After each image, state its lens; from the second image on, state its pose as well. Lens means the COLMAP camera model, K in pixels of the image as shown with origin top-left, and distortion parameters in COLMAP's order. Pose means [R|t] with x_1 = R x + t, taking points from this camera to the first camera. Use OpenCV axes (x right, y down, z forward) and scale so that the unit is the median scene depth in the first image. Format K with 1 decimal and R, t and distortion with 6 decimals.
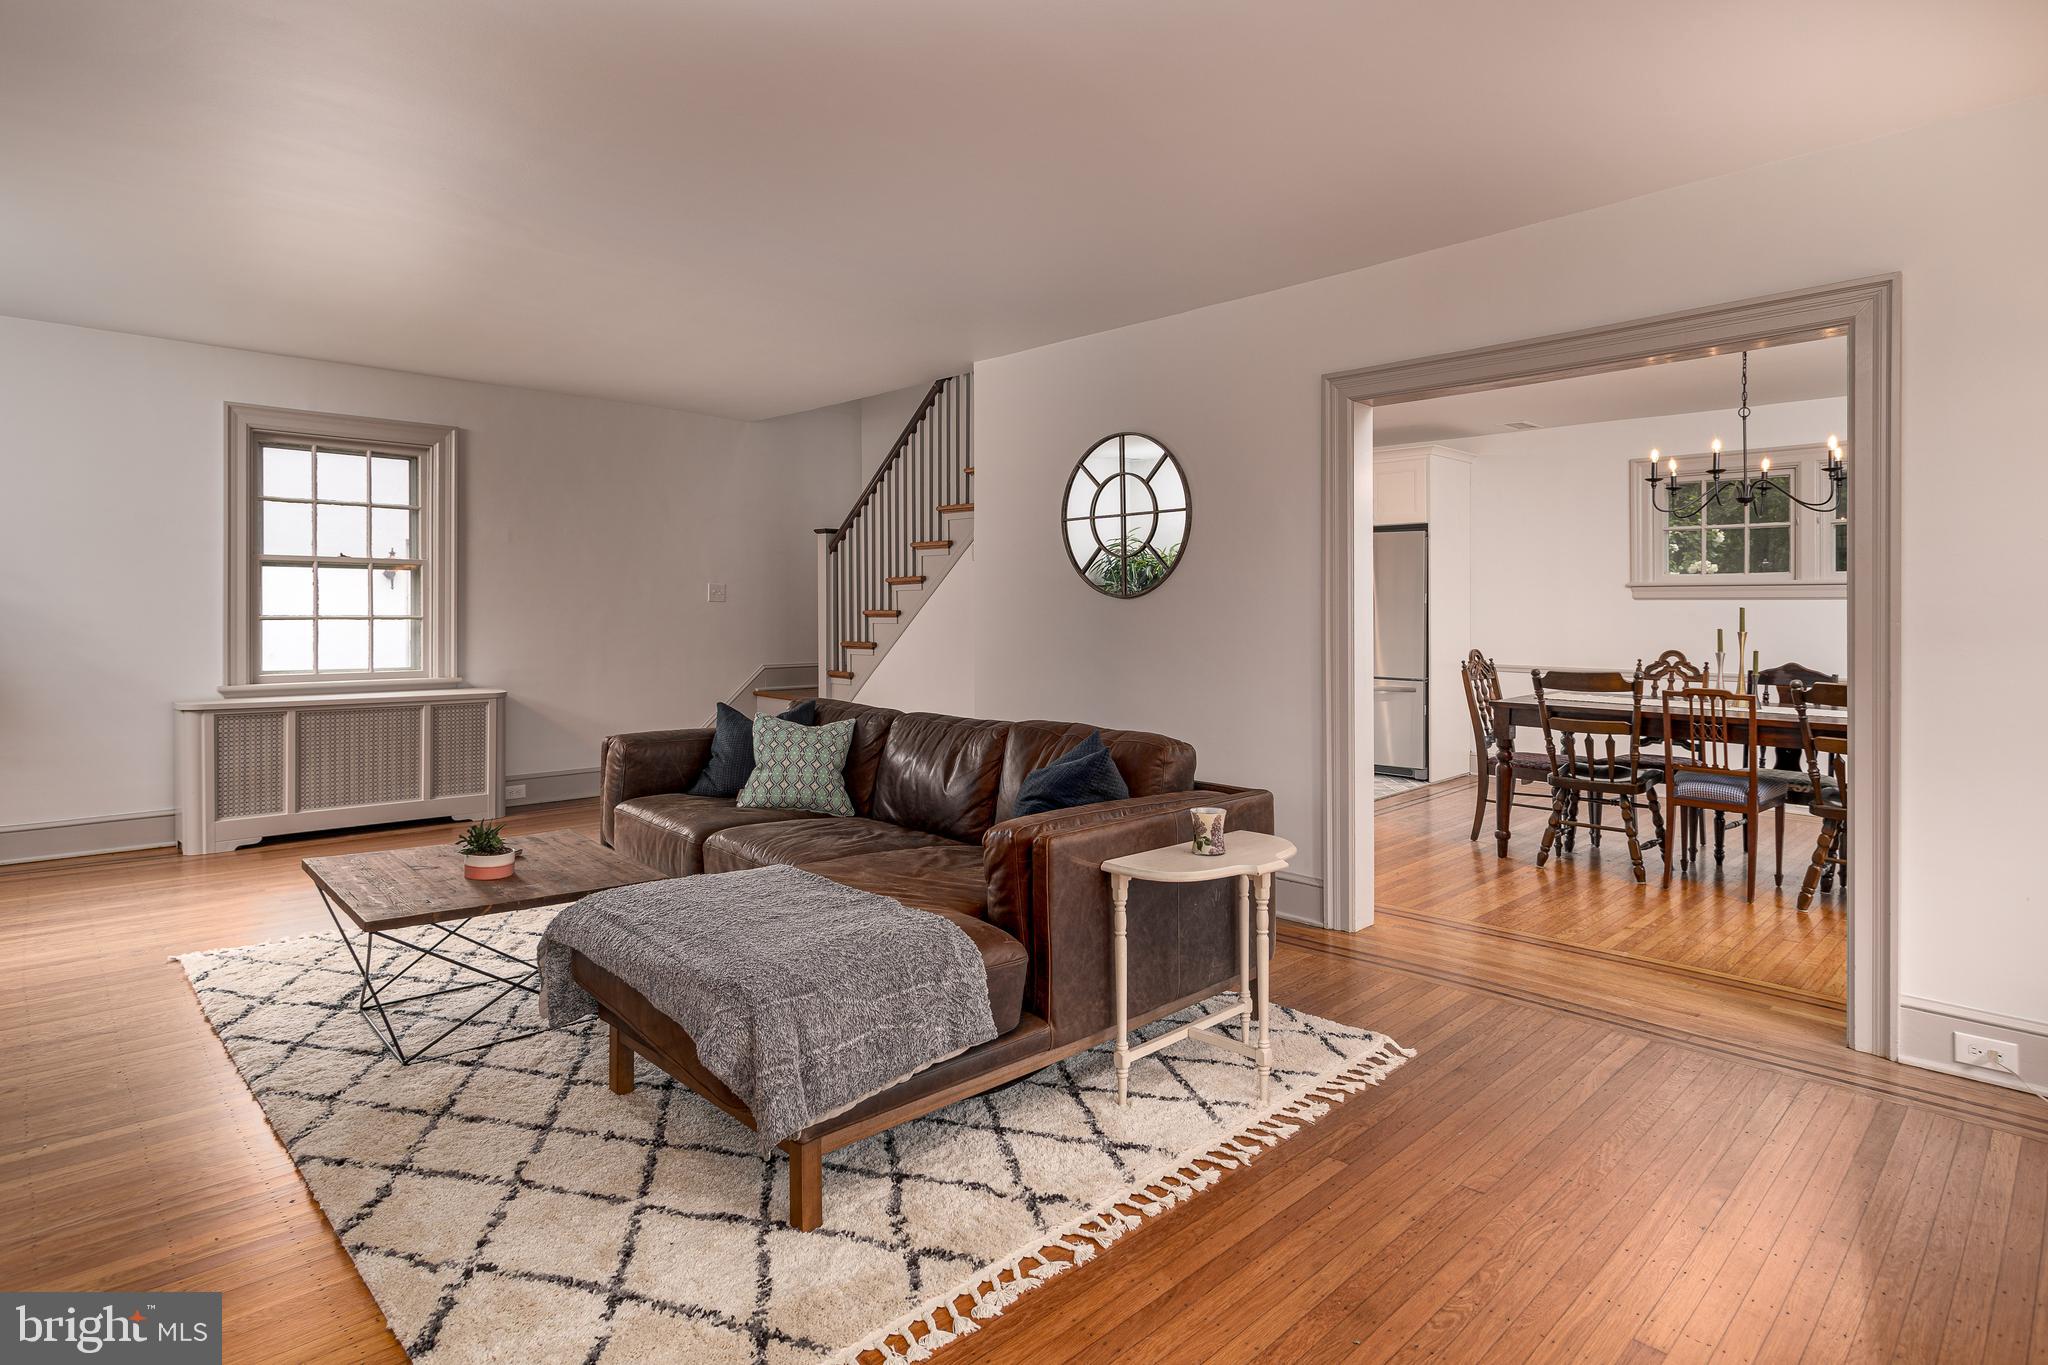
lens RADIAL K [[1105.9, 0, 1017.4], [0, 1105.9, 624.8], [0, 0, 1]] dist [-0.007063, -0.000521]
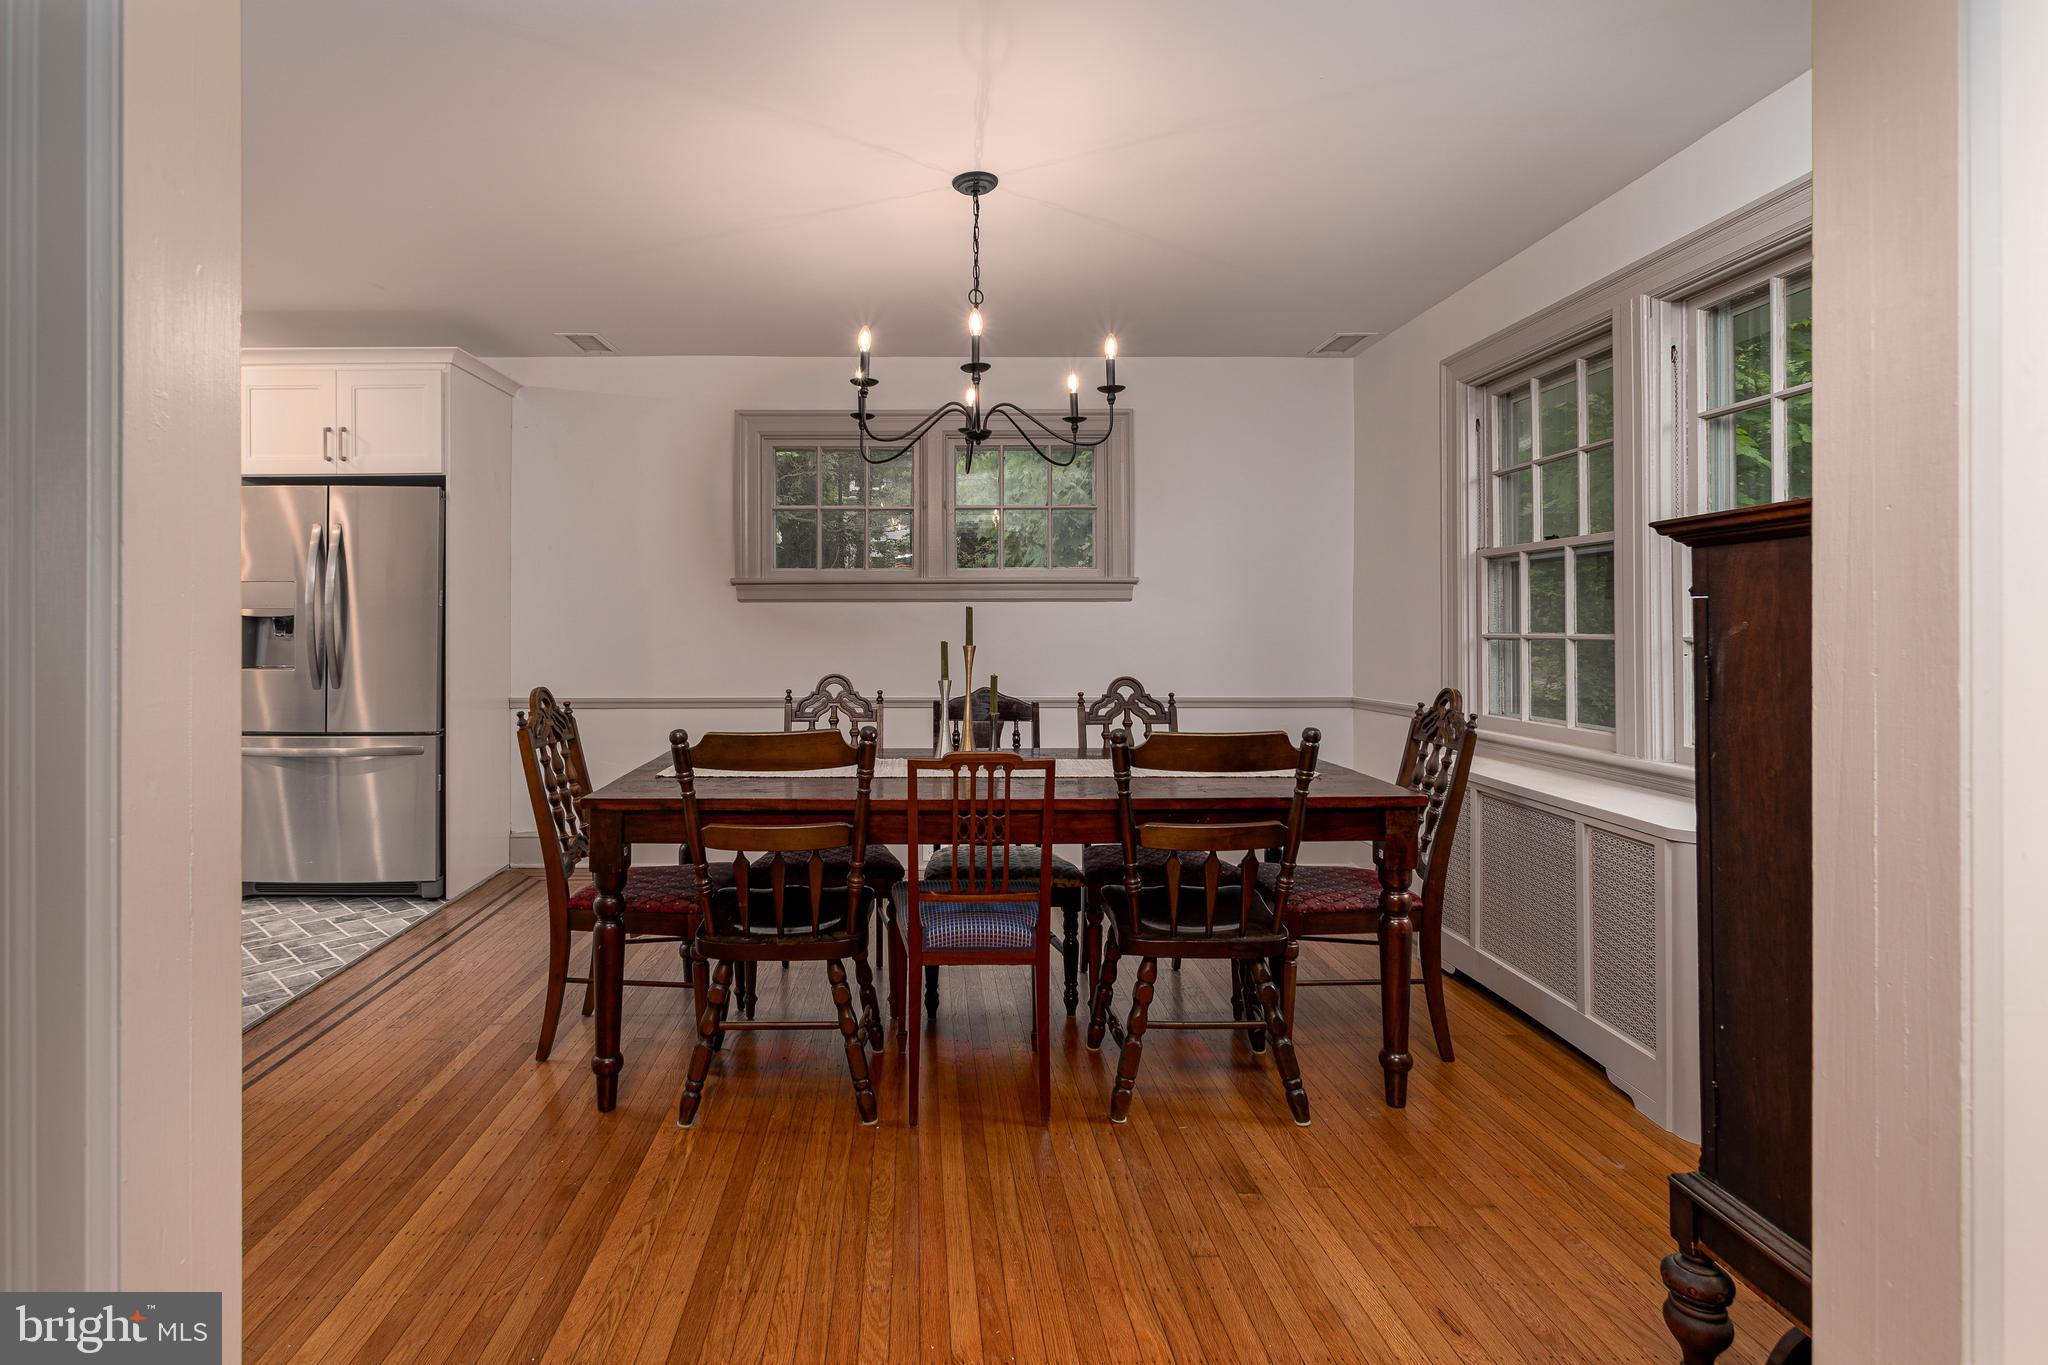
lens RADIAL K [[1057.1, 0, 973.9], [0, 1057.1, 628.2], [0, 0, 1]] dist [-0.005323, 0.016620]
pose [[0.679668, -0.003732, 0.733510, 0.193606], [0.011216, 0.999923, -0.005305, -0.000515], [-0.733434, 0.011833, 0.679658, 0.525927]]
